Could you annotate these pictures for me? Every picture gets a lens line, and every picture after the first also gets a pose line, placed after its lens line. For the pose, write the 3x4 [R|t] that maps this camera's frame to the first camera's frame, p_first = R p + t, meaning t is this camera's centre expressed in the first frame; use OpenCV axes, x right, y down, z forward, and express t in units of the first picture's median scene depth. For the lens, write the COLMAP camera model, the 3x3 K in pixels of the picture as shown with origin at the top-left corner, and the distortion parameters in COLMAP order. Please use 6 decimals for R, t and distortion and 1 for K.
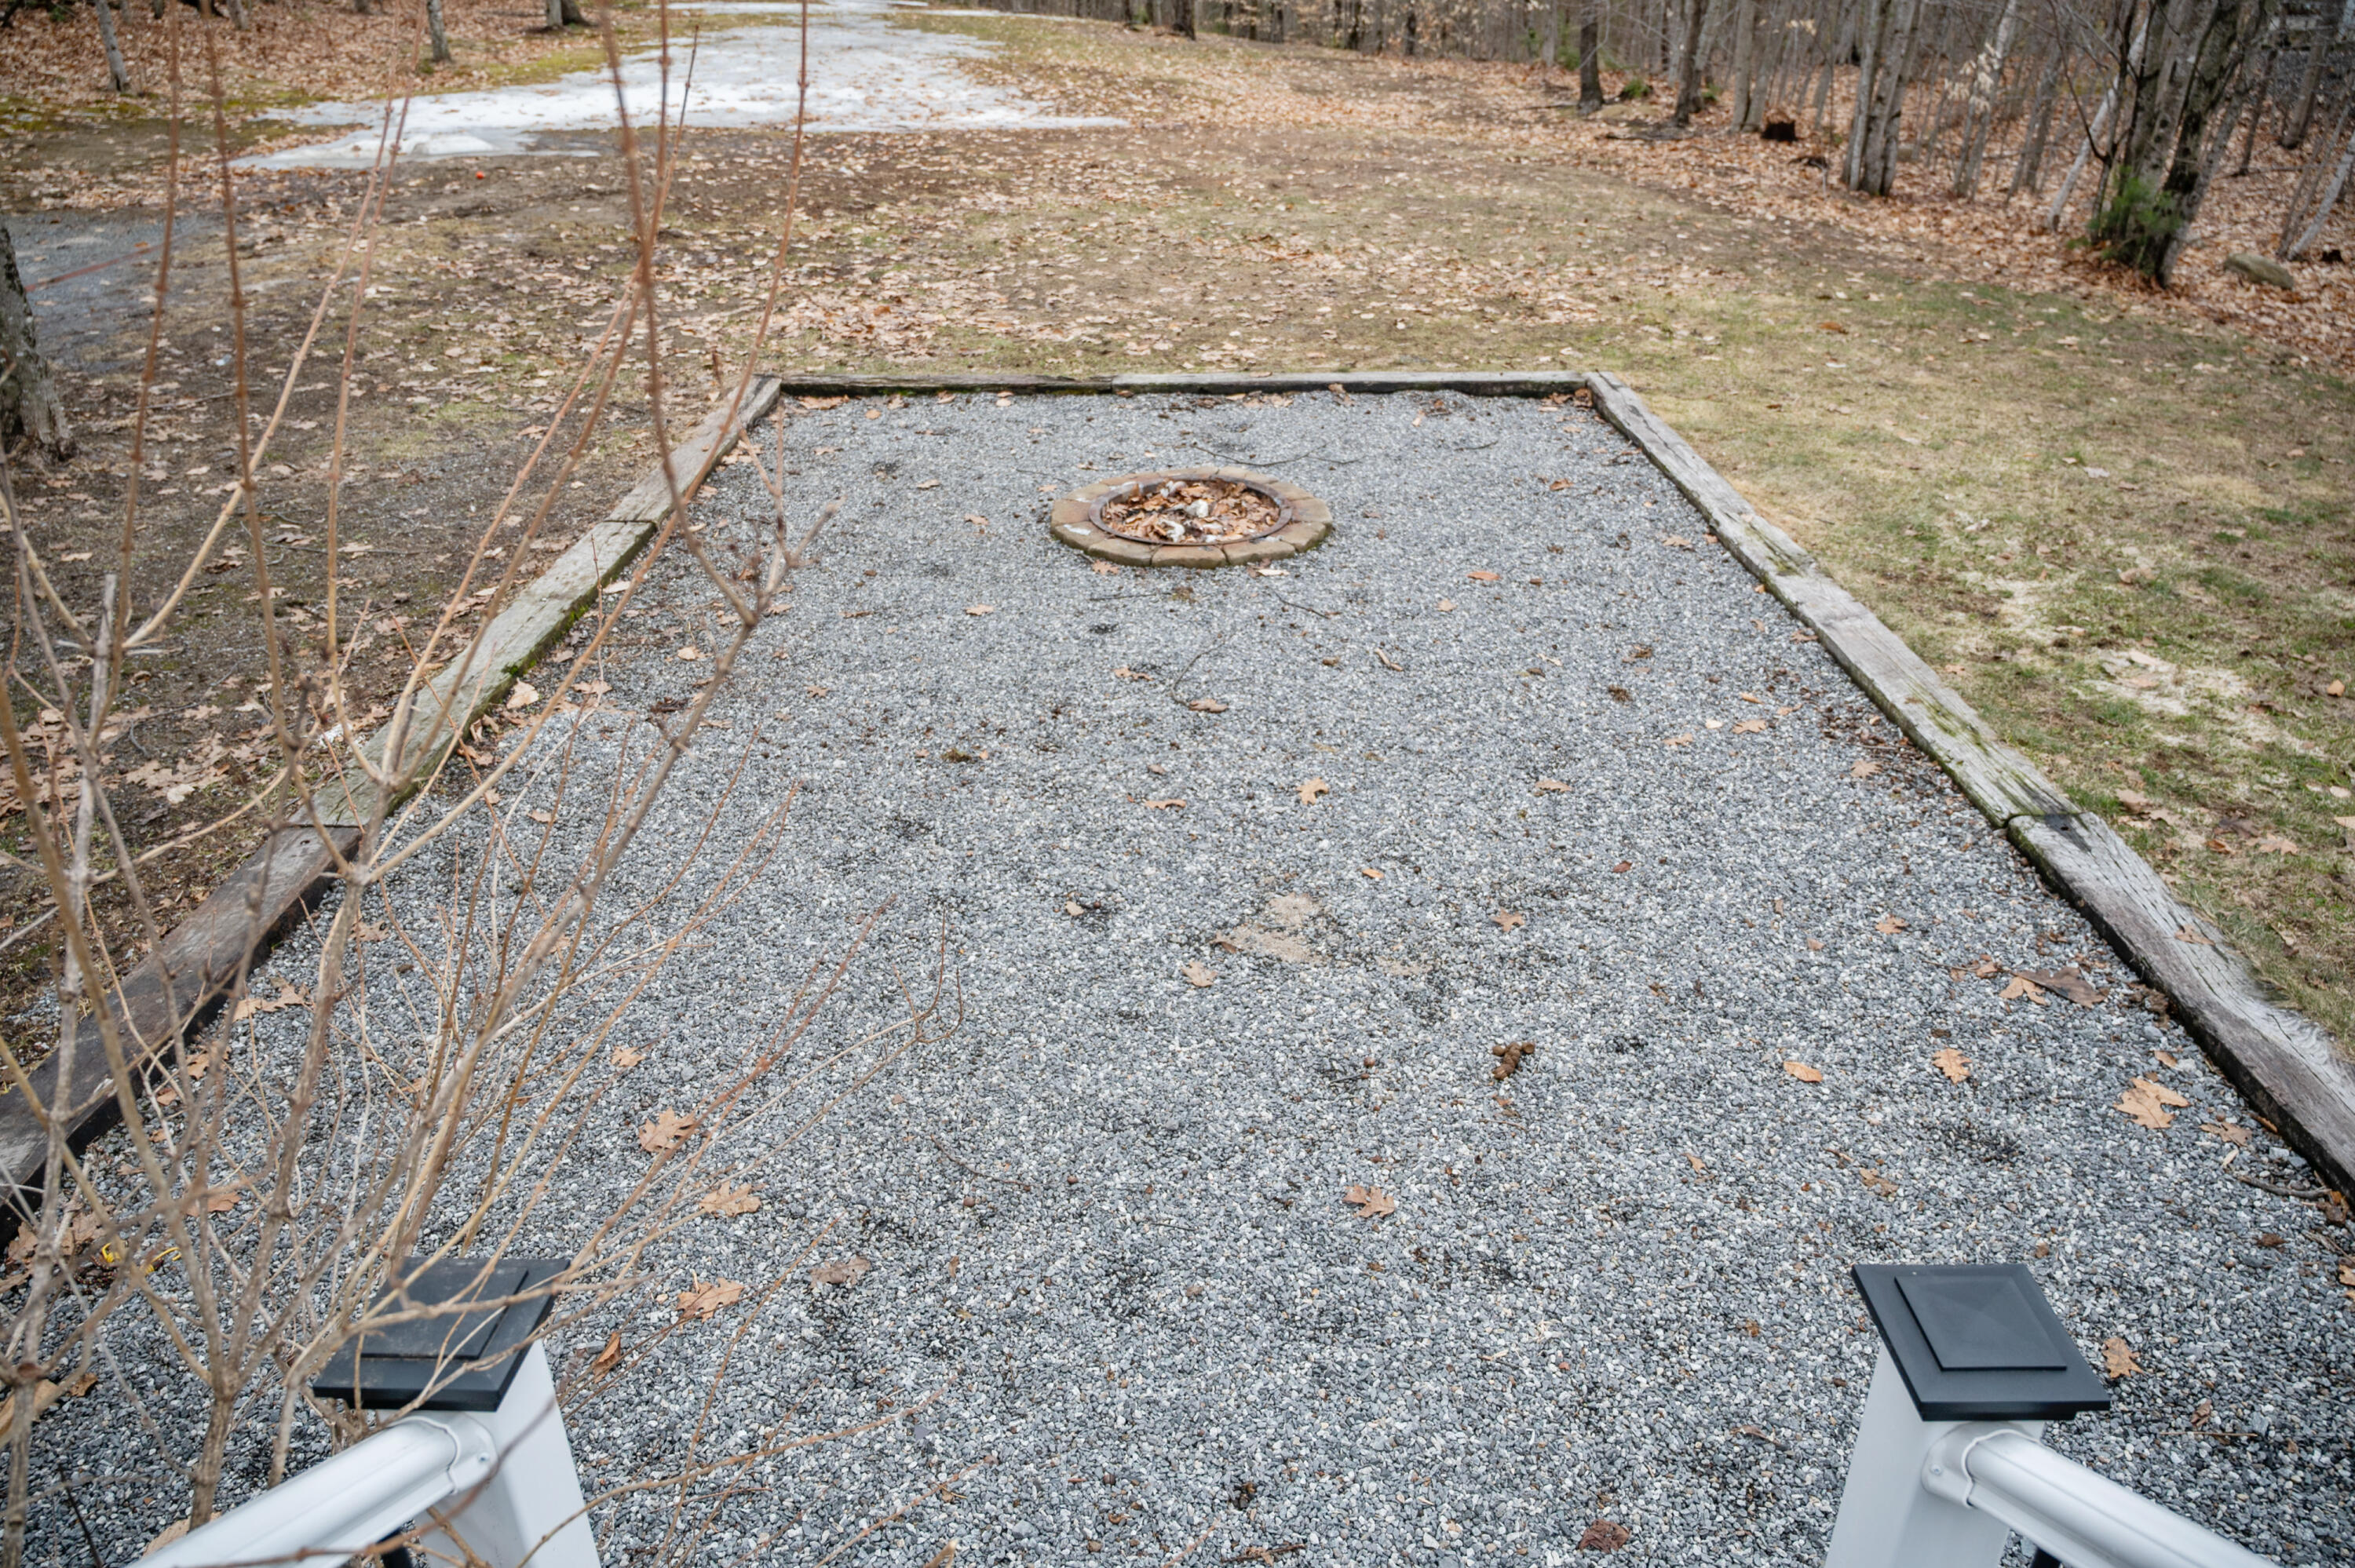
lens RADIAL K [[1610.6, 0, 1169.7], [0, 1610.6, 817.7], [0, 0, 1]] dist [-0.008068, -0.002601]
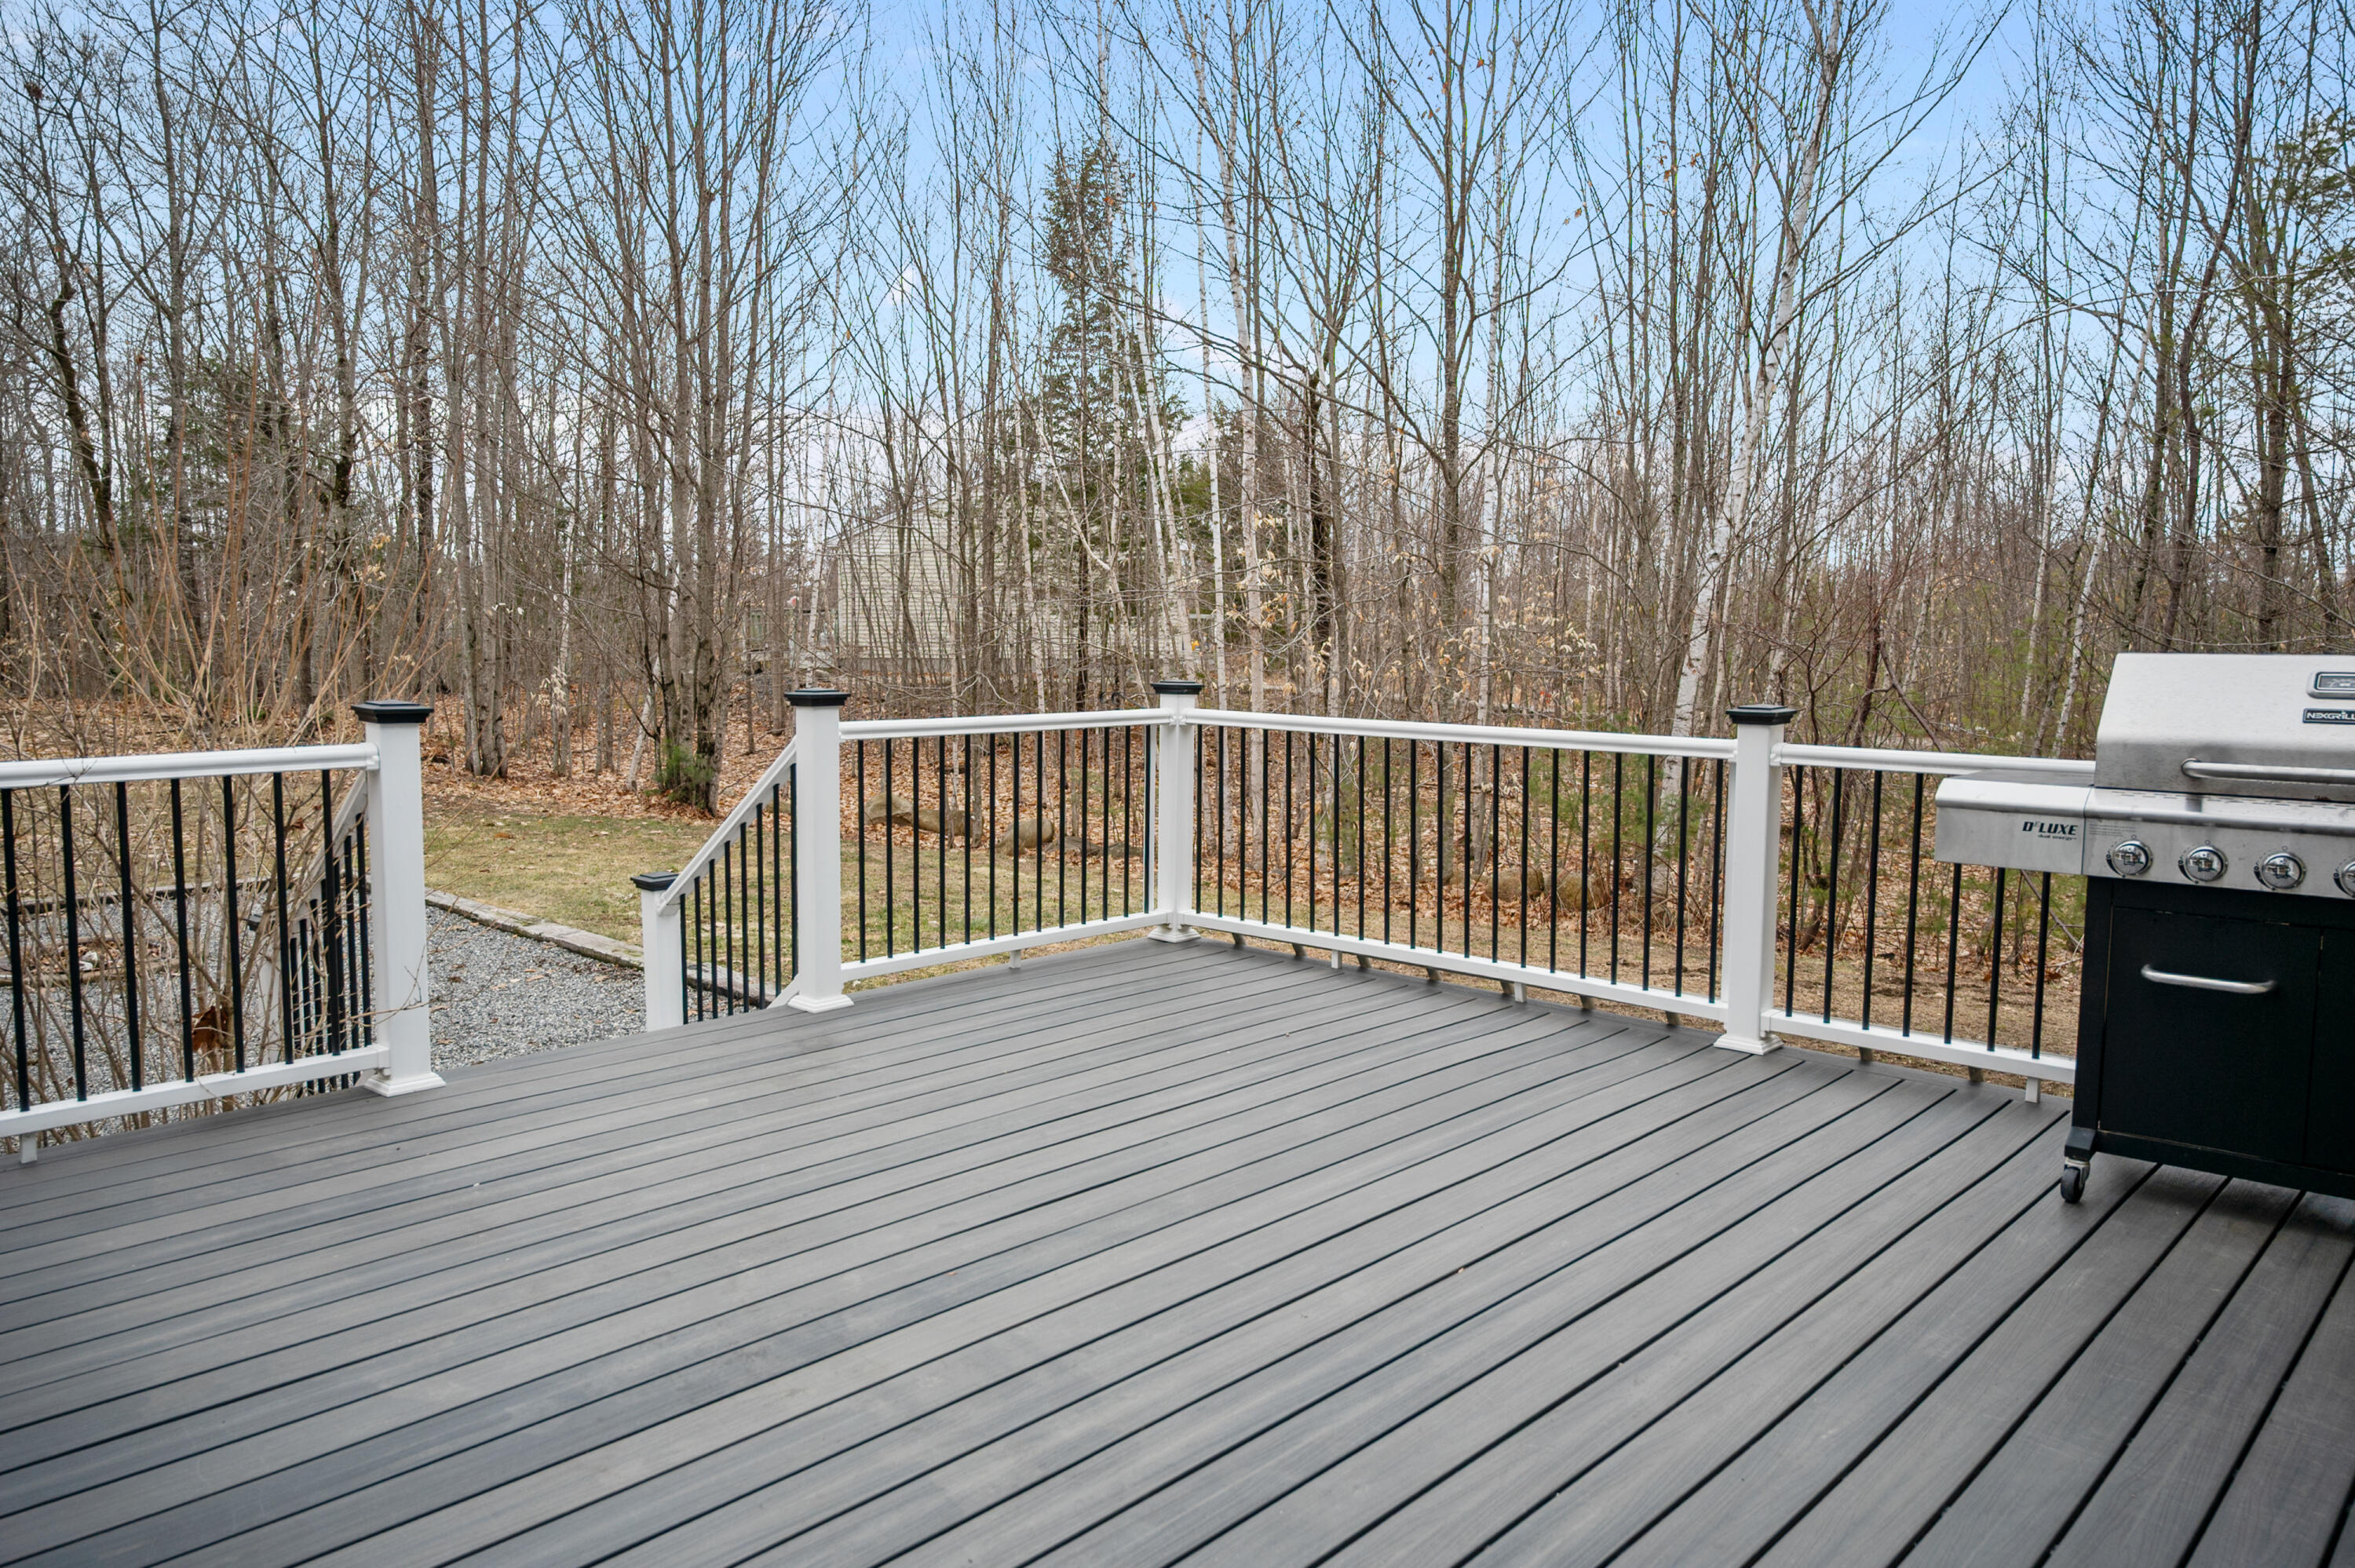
lens RADIAL K [[1610.6, 0, 1169.7], [0, 1610.6, 817.7], [0, 0, 1]] dist [-0.008068, -0.002601]
pose [[0.696391, -0.073428, 0.713897, -0.112193], [0.325355, 0.918955, -0.222857, 0.109744], [-0.639675, 0.387465, 0.663842, -0.194057]]
